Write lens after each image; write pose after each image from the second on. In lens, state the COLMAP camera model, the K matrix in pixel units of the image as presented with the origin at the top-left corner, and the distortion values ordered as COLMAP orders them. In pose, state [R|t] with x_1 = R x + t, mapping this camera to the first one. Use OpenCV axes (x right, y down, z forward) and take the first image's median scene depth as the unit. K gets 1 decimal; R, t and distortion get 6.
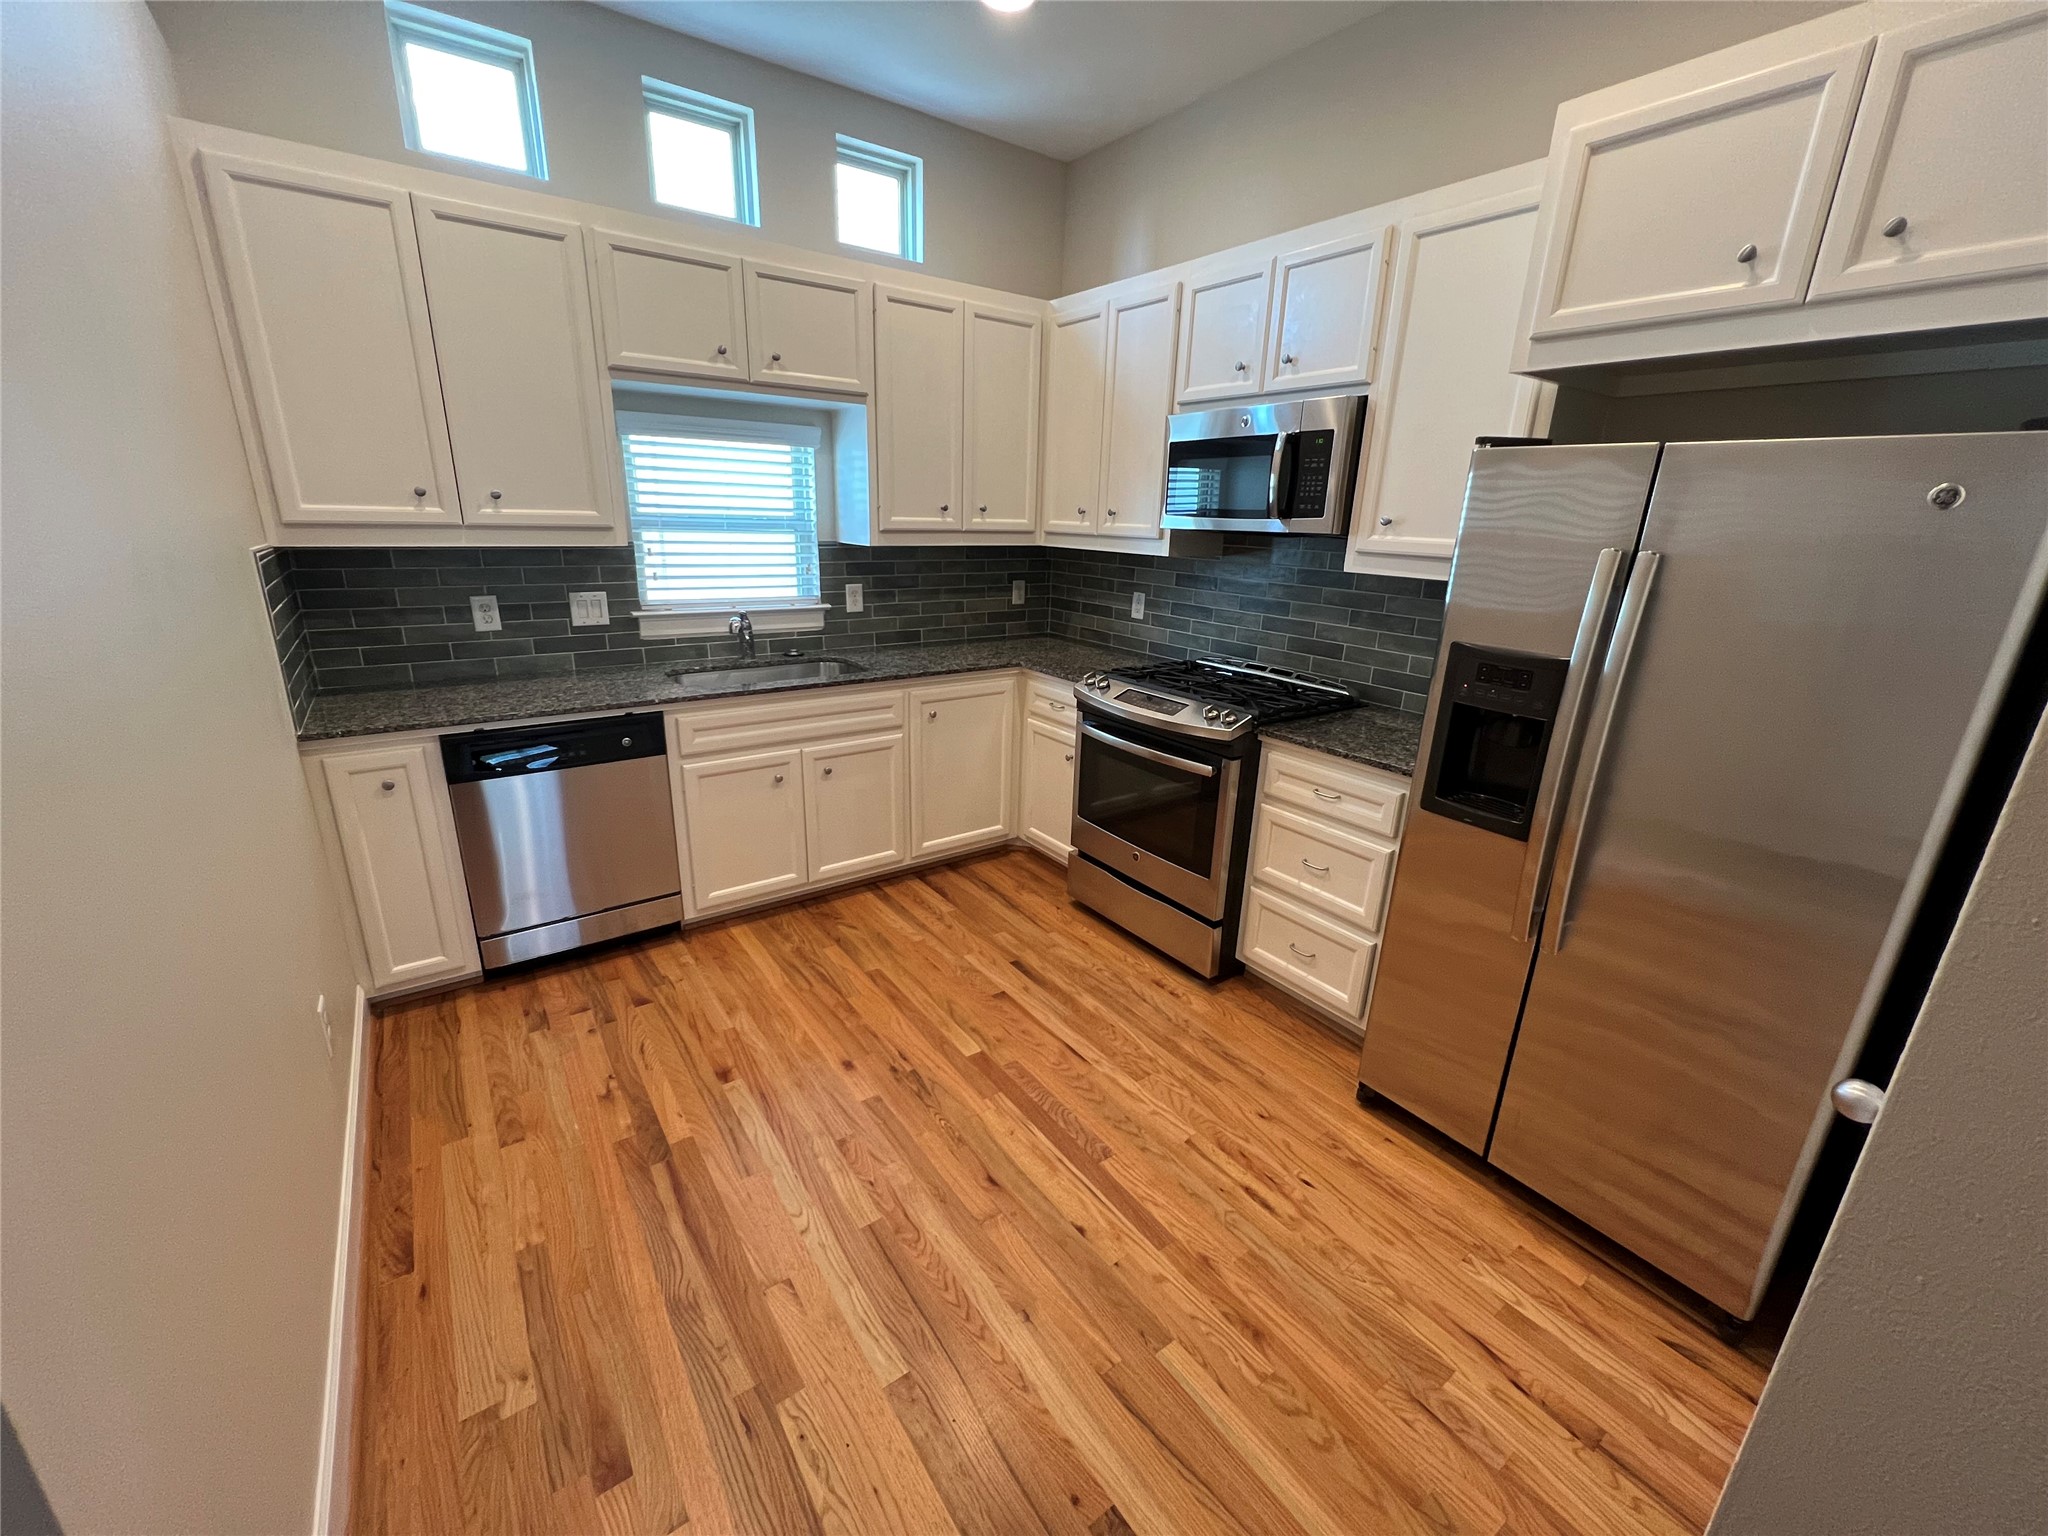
lens RADIAL K [[817.2, 0, 1025.2], [0, 817.2, 761.9], [0, 0, 1]] dist [-0.002643, 0.000678]
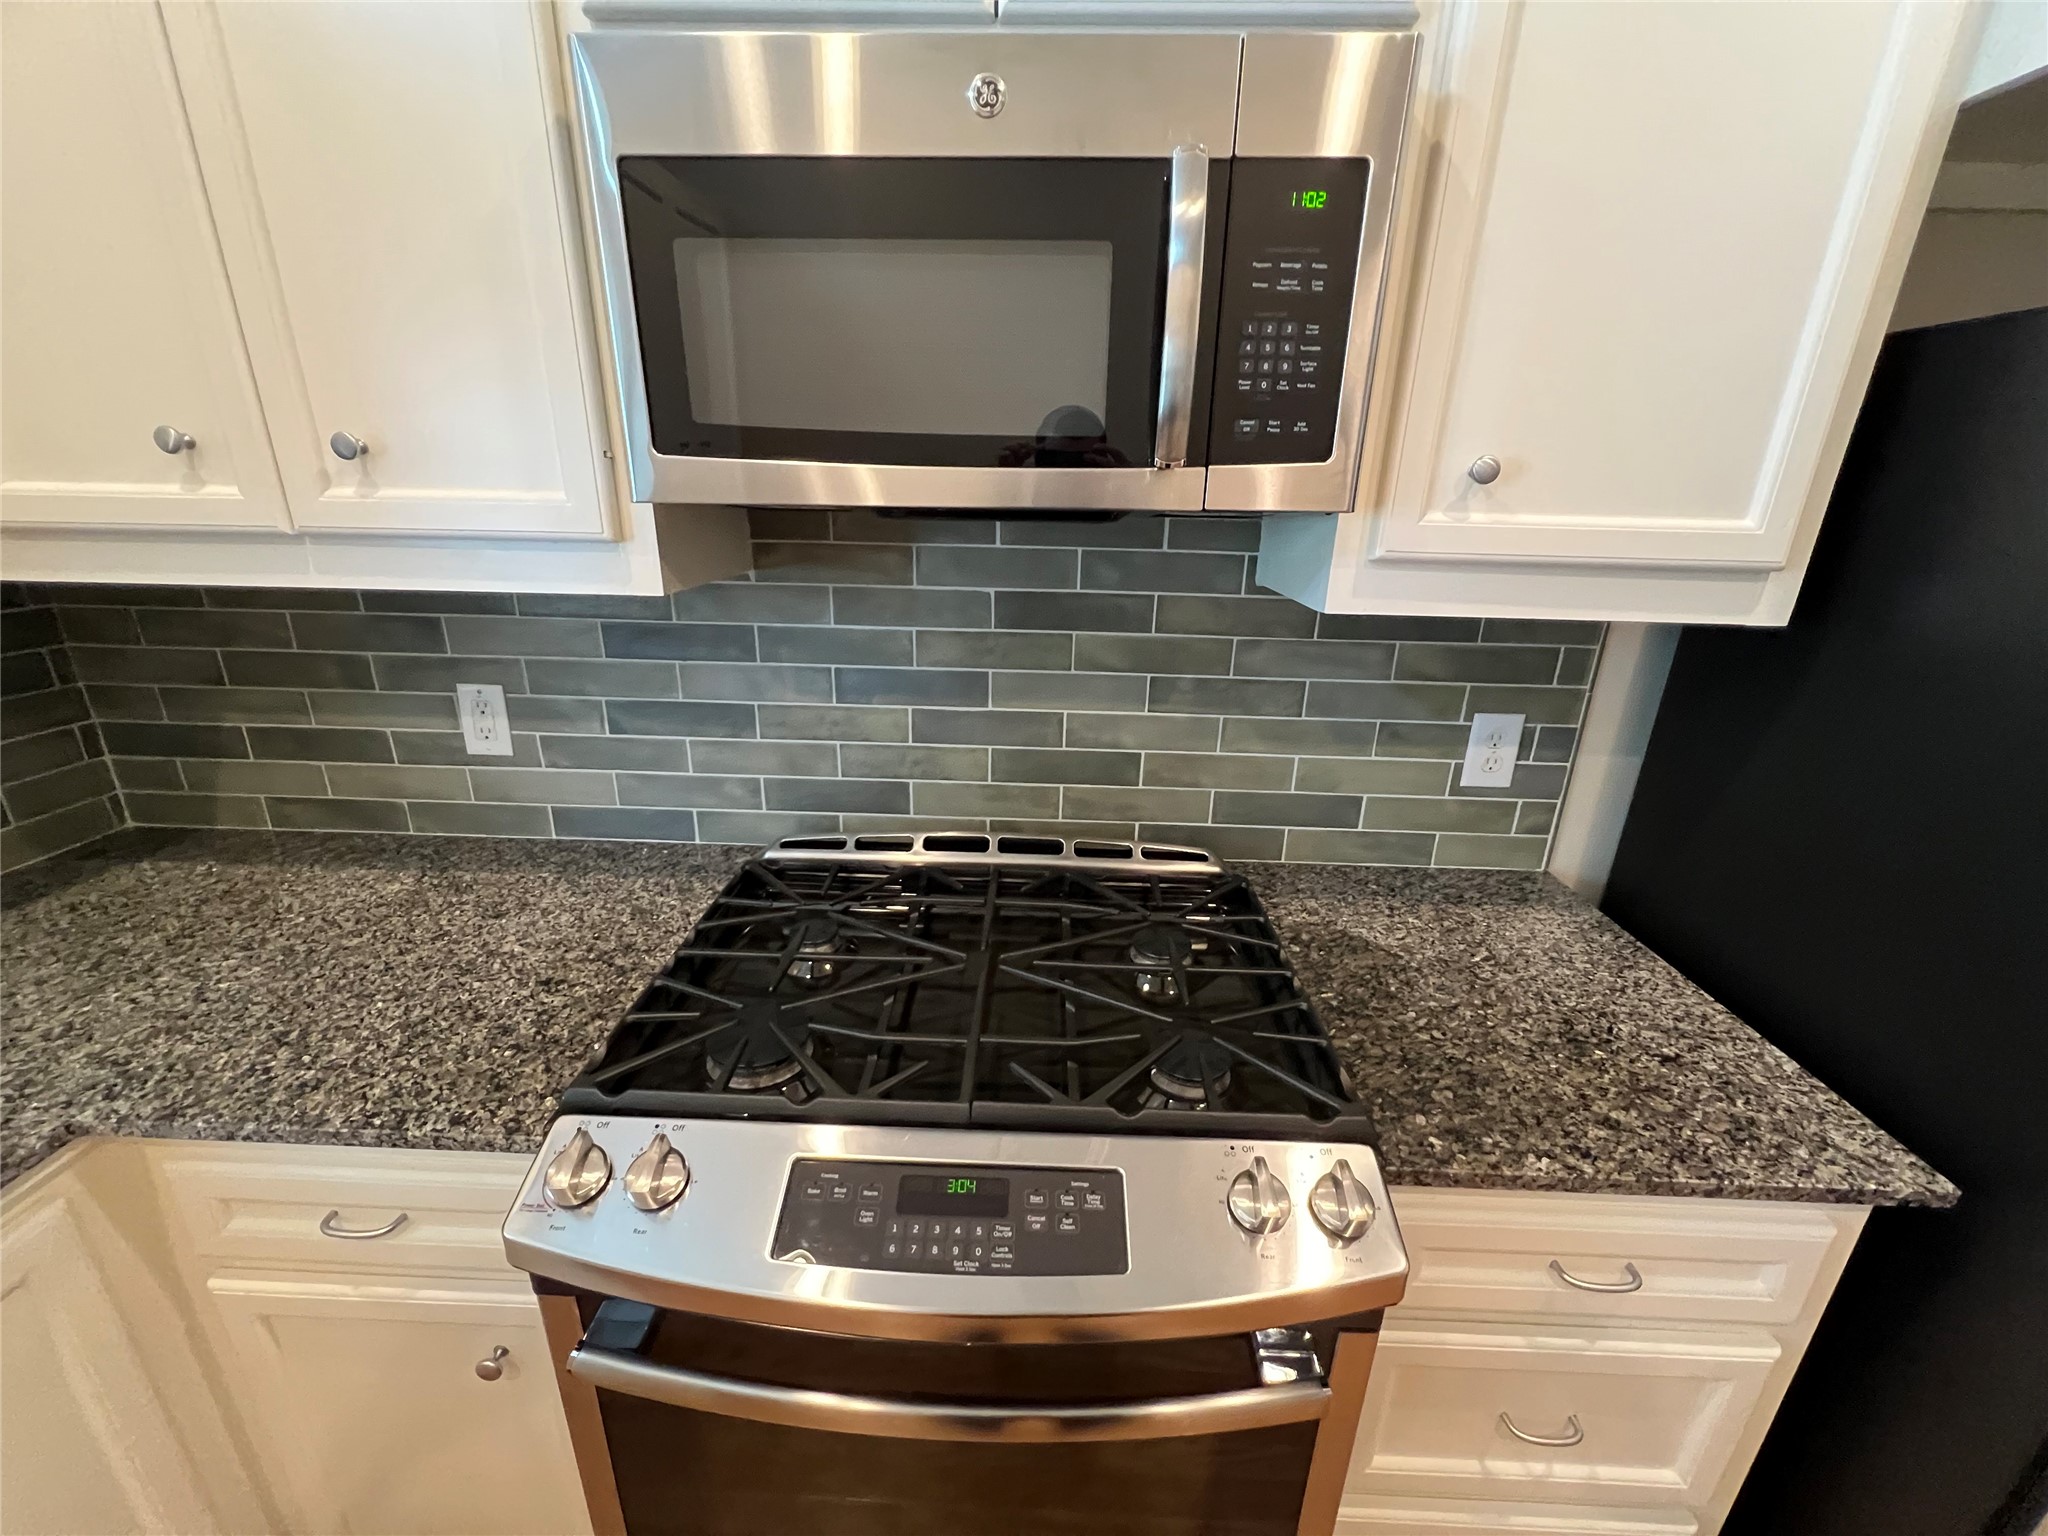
lens RADIAL K [[817.2, 0, 1020.1], [0, 817.2, 763.2], [0, 0, 1]] dist [-0.002643, 0.000678]
pose [[0.613013, -0.275004, 0.740667, 0.015342], [0.230793, 0.958907, 0.165019, -0.202706], [-0.755612, 0.069782, 0.651292, 0.677911]]
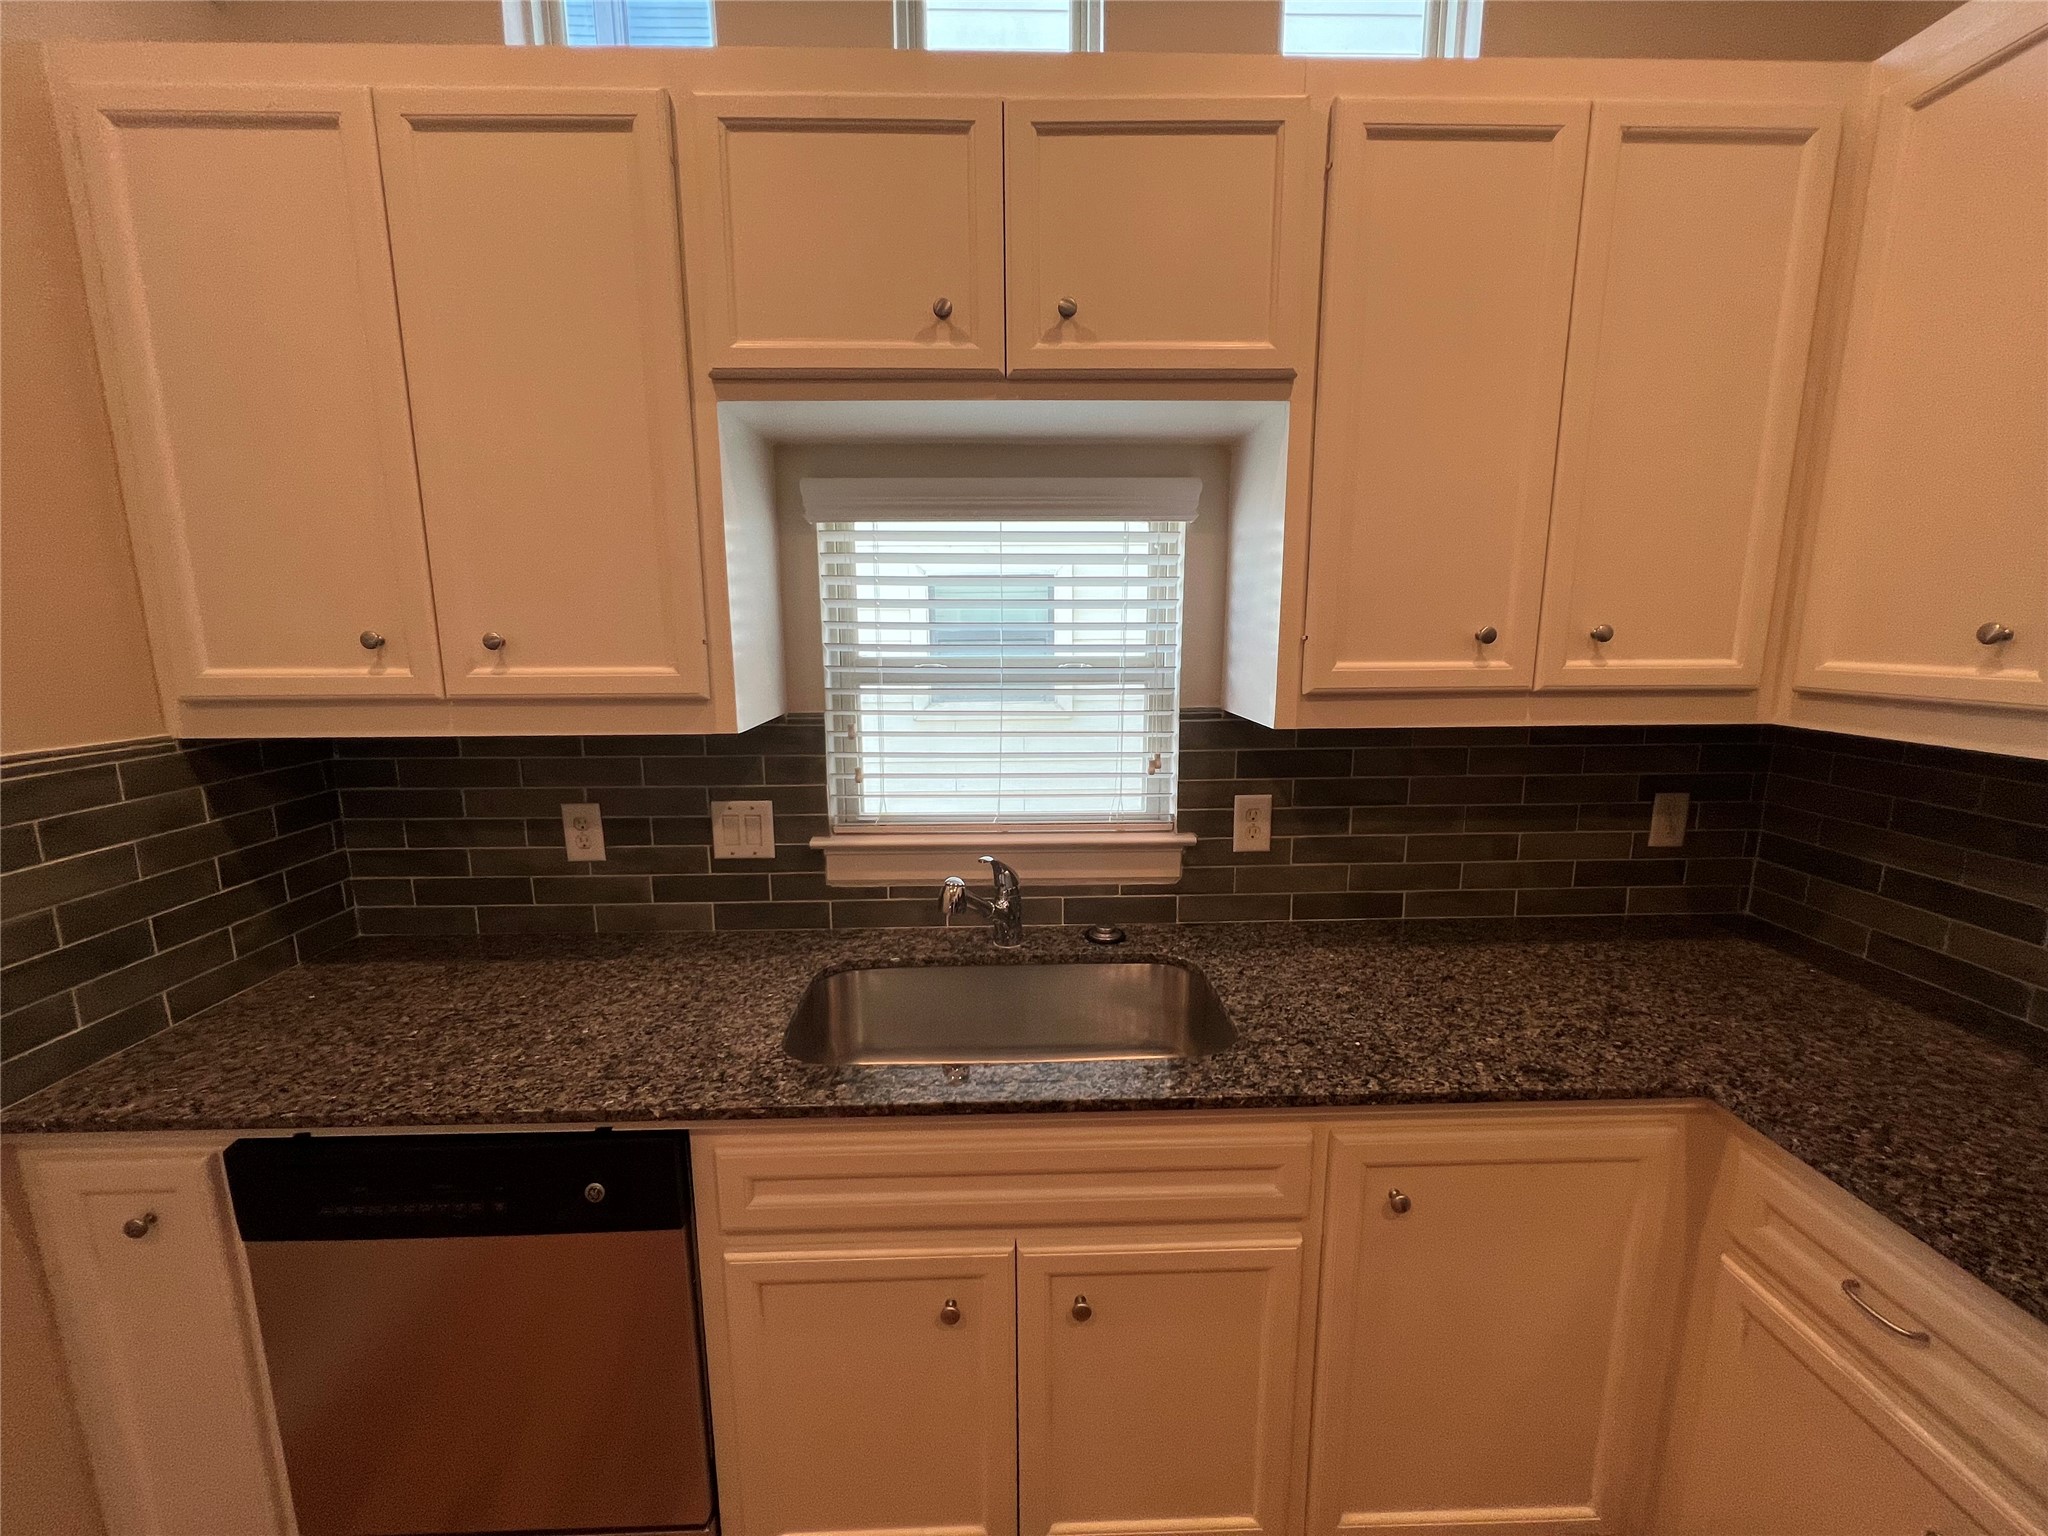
lens RADIAL K [[817.2, 0, 1020.2], [0, 817.2, 762.8], [0, 0, 1]] dist [-0.002643, 0.000678]
pose [[0.822313, 0.063991, -0.565426, -0.059271], [-0.140250, 0.985795, -0.092403, -0.189327], [0.551481, 0.155285, 0.819607, 0.583405]]
